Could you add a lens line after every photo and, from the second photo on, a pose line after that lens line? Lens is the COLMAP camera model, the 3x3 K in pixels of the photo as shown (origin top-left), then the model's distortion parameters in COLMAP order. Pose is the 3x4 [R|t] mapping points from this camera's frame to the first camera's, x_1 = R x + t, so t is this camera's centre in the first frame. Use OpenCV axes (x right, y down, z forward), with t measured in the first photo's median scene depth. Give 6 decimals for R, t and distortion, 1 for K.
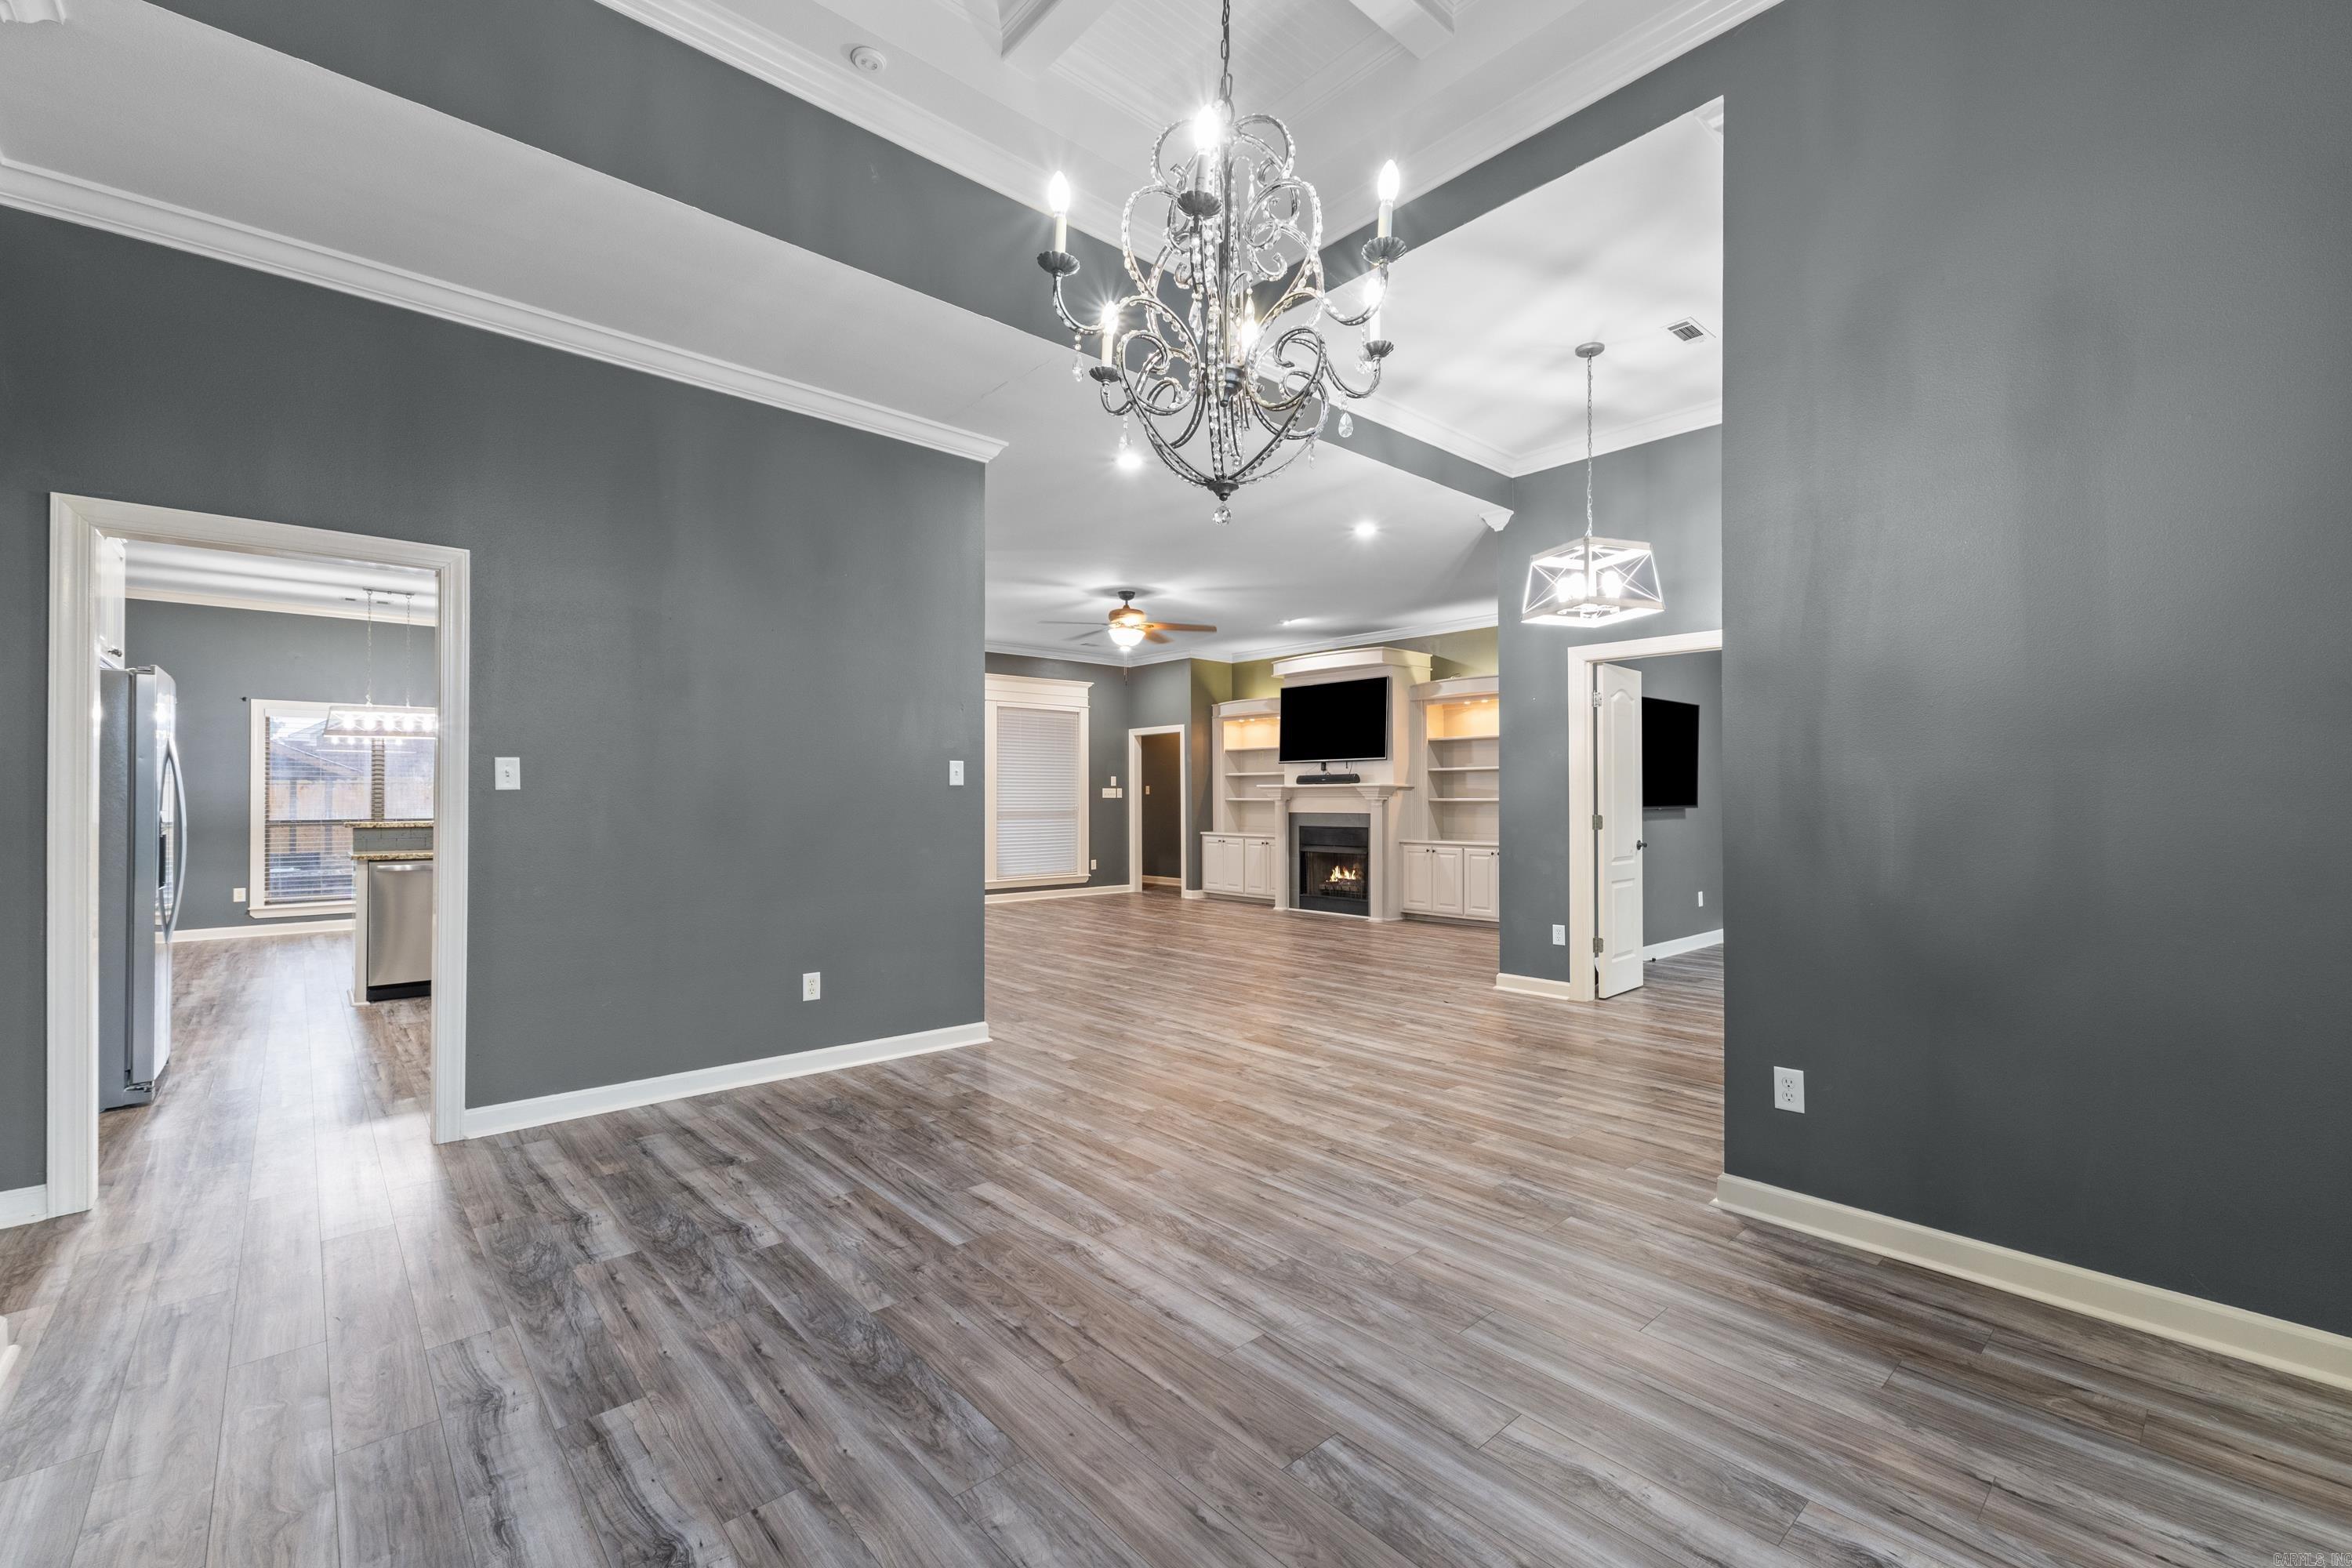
lens RADIAL K [[992.0, 0, 1196.0], [0, 992.0, 782.2], [0, 0, 1]] dist [0.001981, 0.000050]
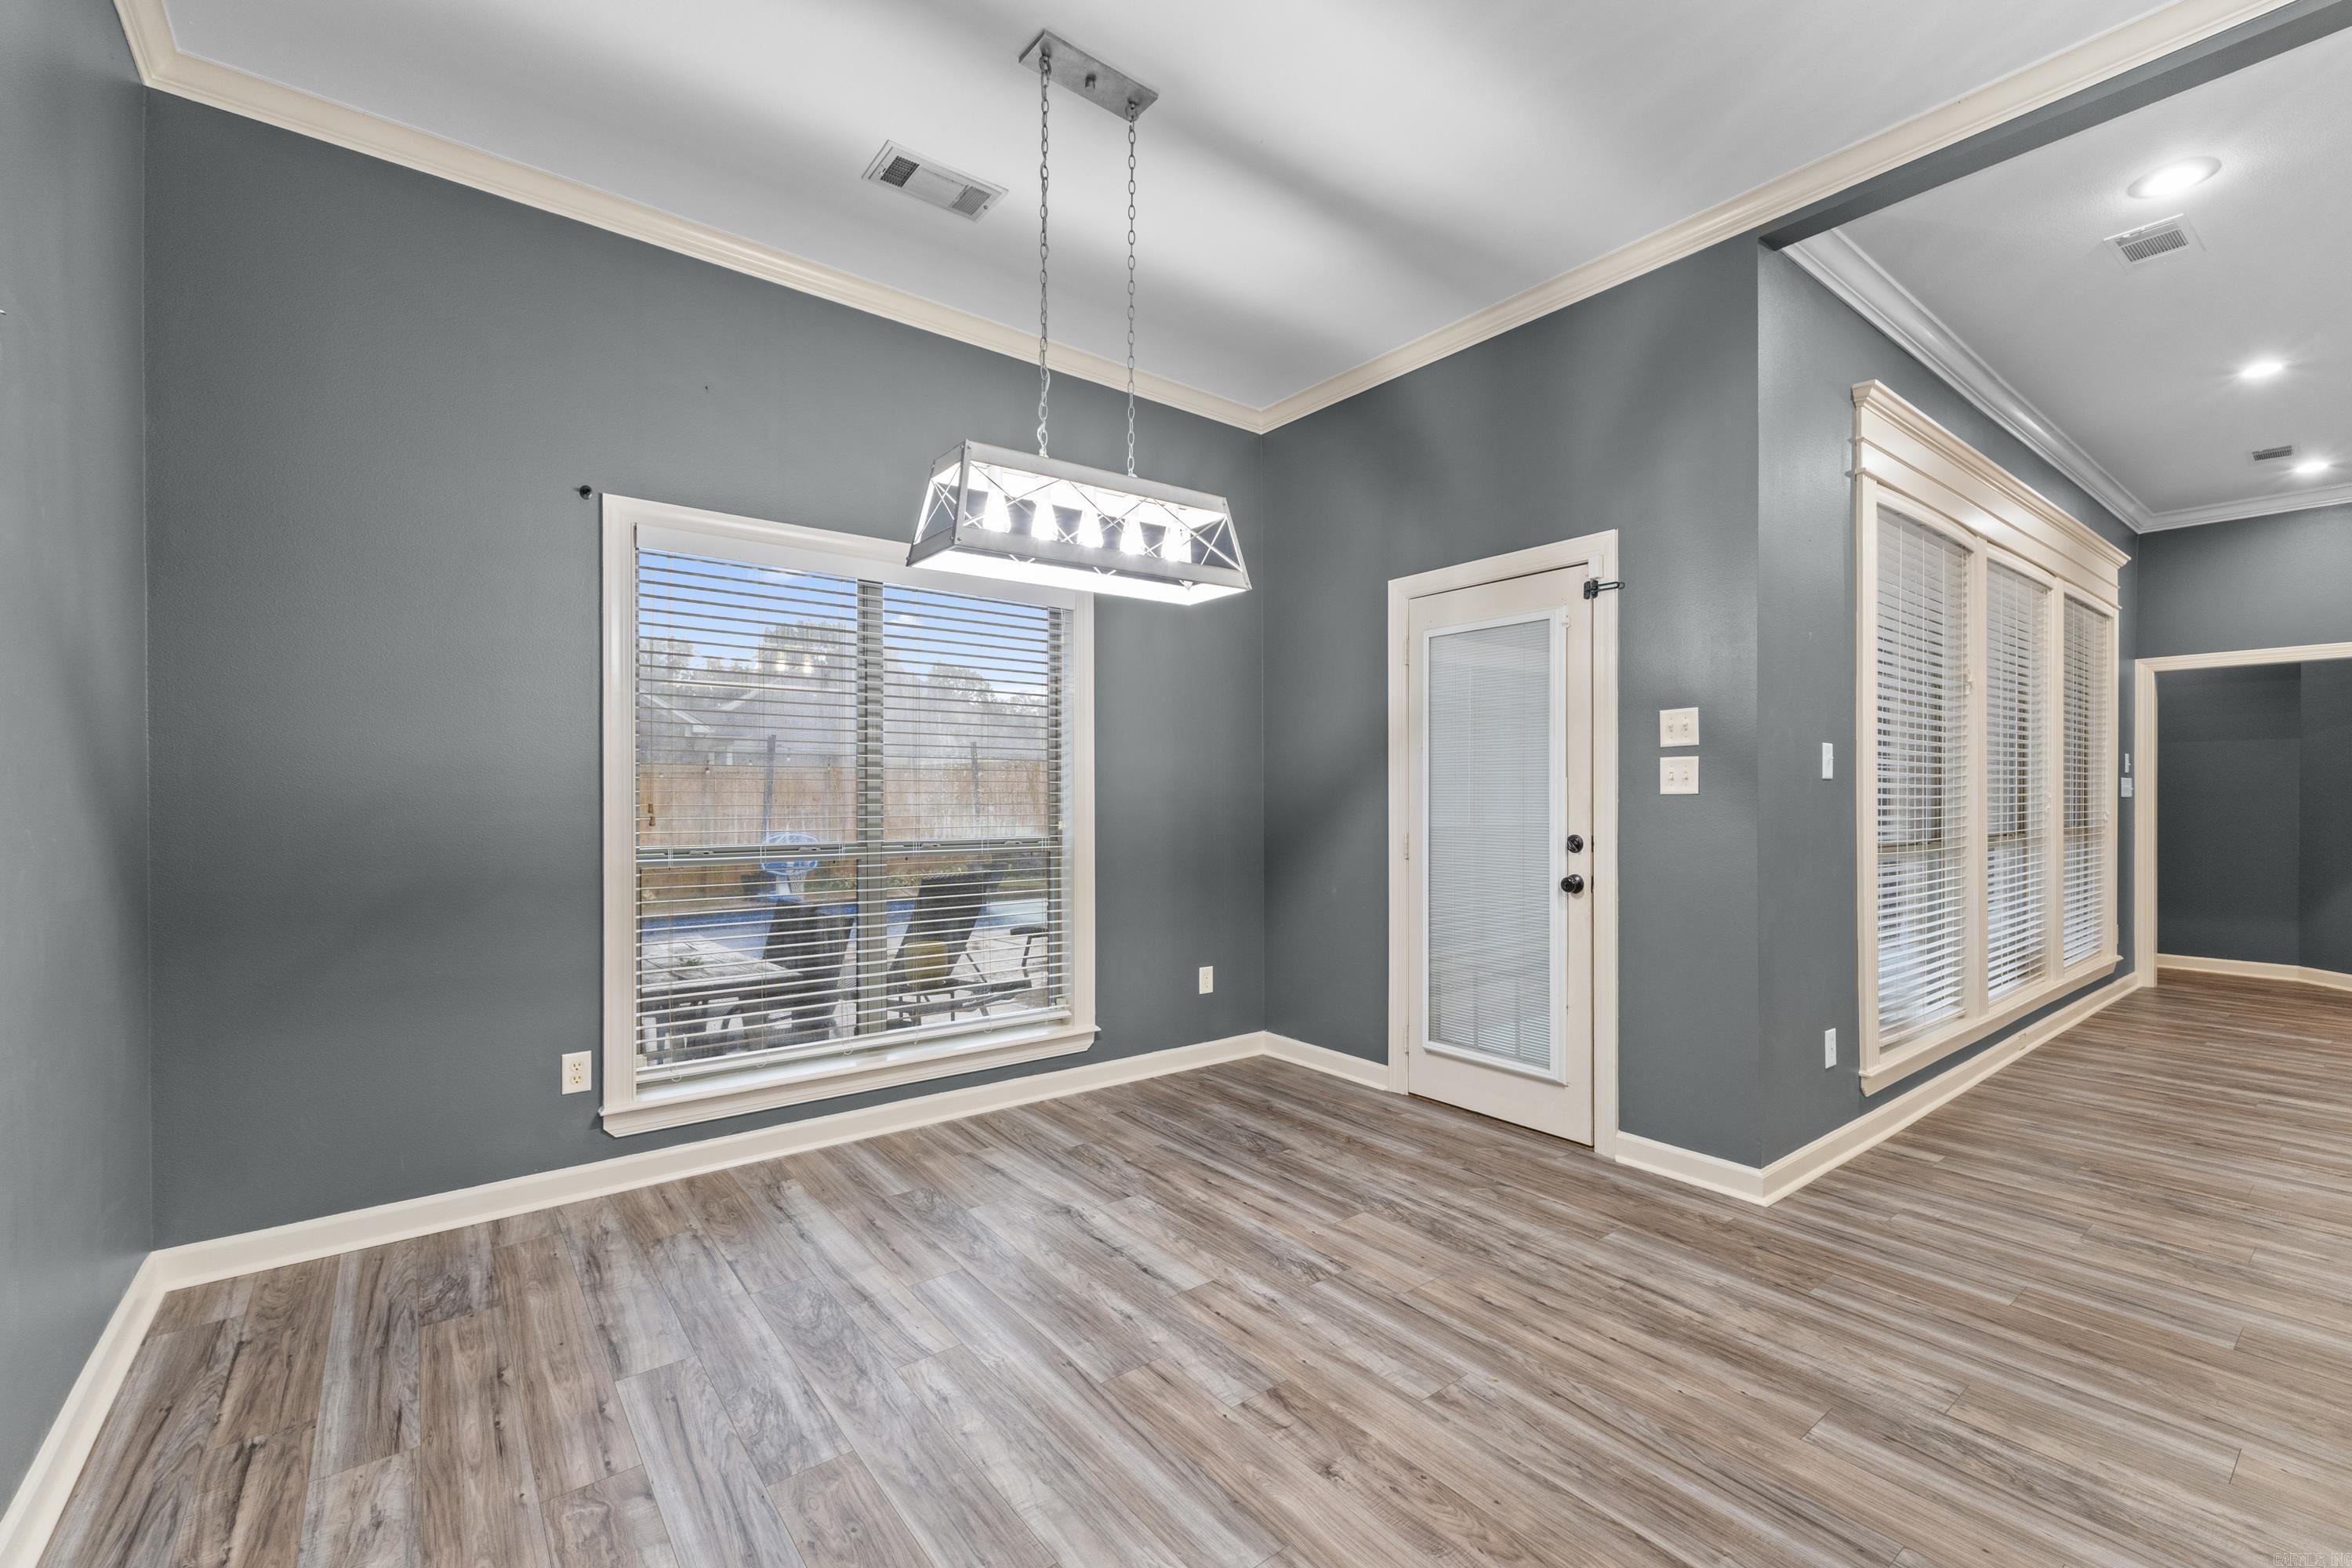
lens RADIAL K [[999.5, 0, 1181.6], [0, 999.5, 792.7], [0, 0, 1]] dist [-0.003697, -0.000656]
pose [[0.996874, 0.006946, -0.078697, -0.594636], [-0.005974, 0.999903, 0.012579, 0.011244], [0.078777, -0.012070, 0.996819, 0.551628]]
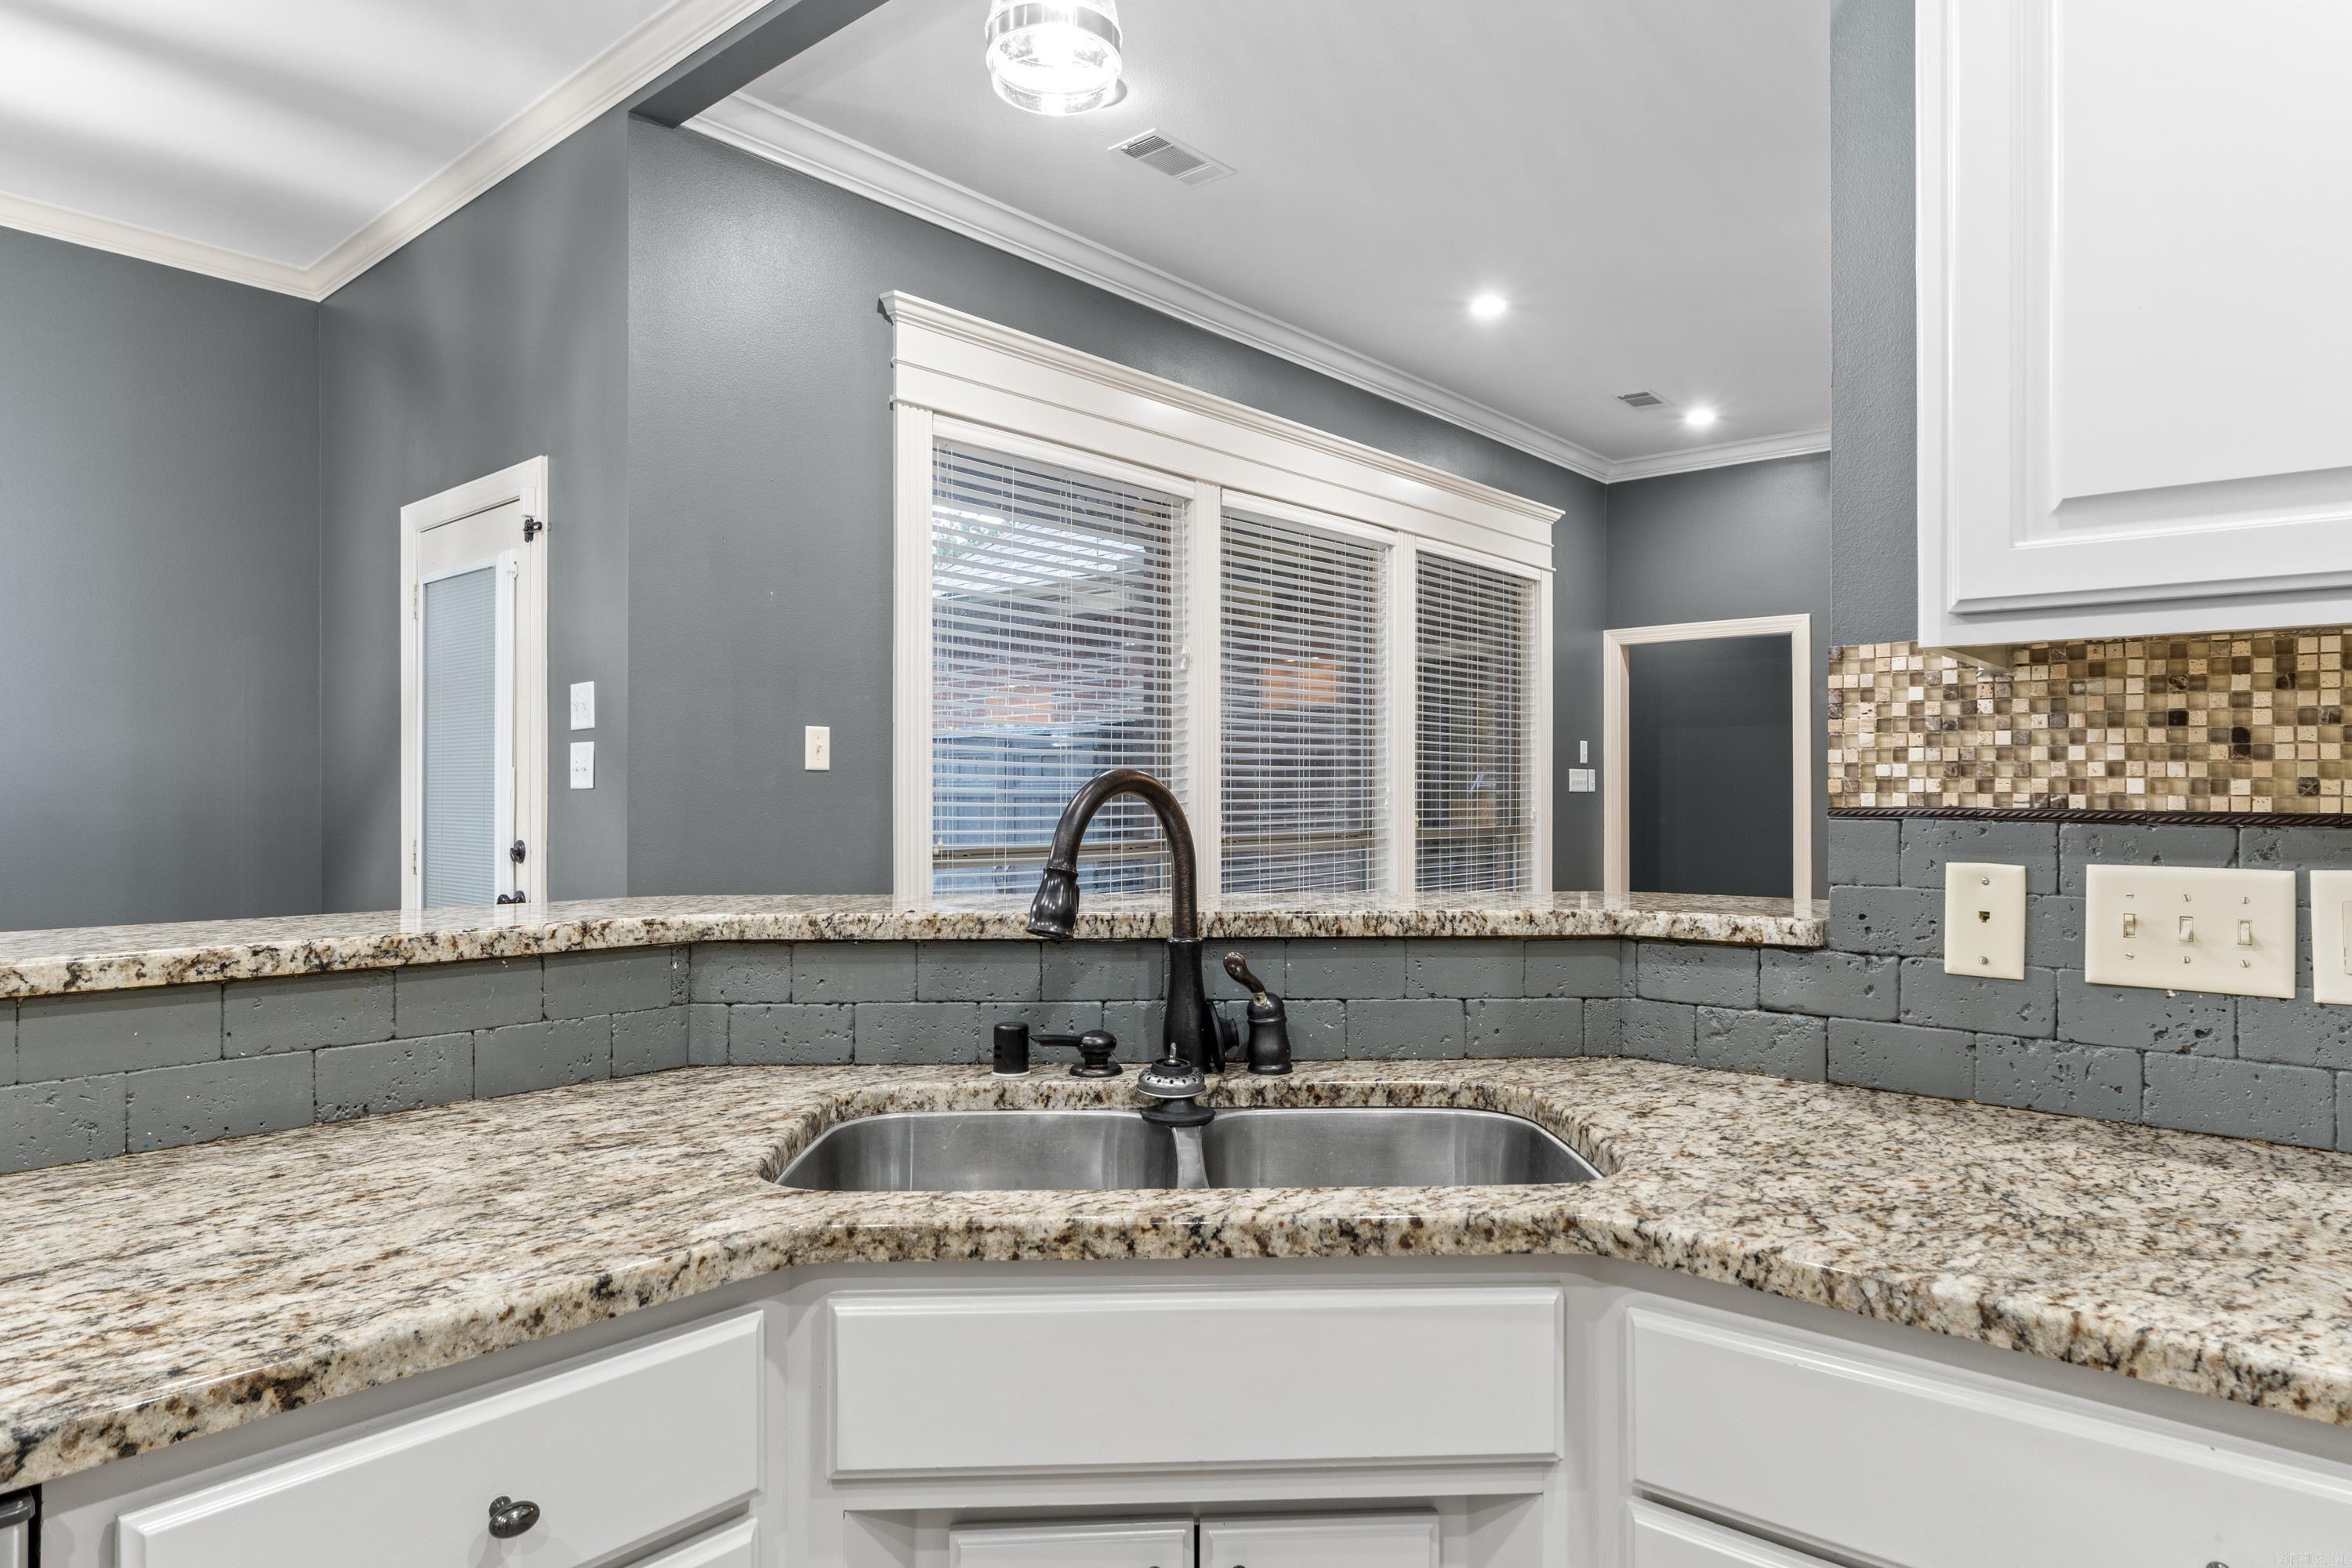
lens RADIAL K [[1380.2, 0, 1198.0], [0, 1380.2, 786.0], [0, 0, 1]] dist [-0.002427, 0.000012]
pose [[0.992195, 0.005342, 0.124583, -0.369119], [-0.006717, 0.999921, 0.010623, 0.009481], [-0.124517, -0.011377, 0.992152, 0.514095]]
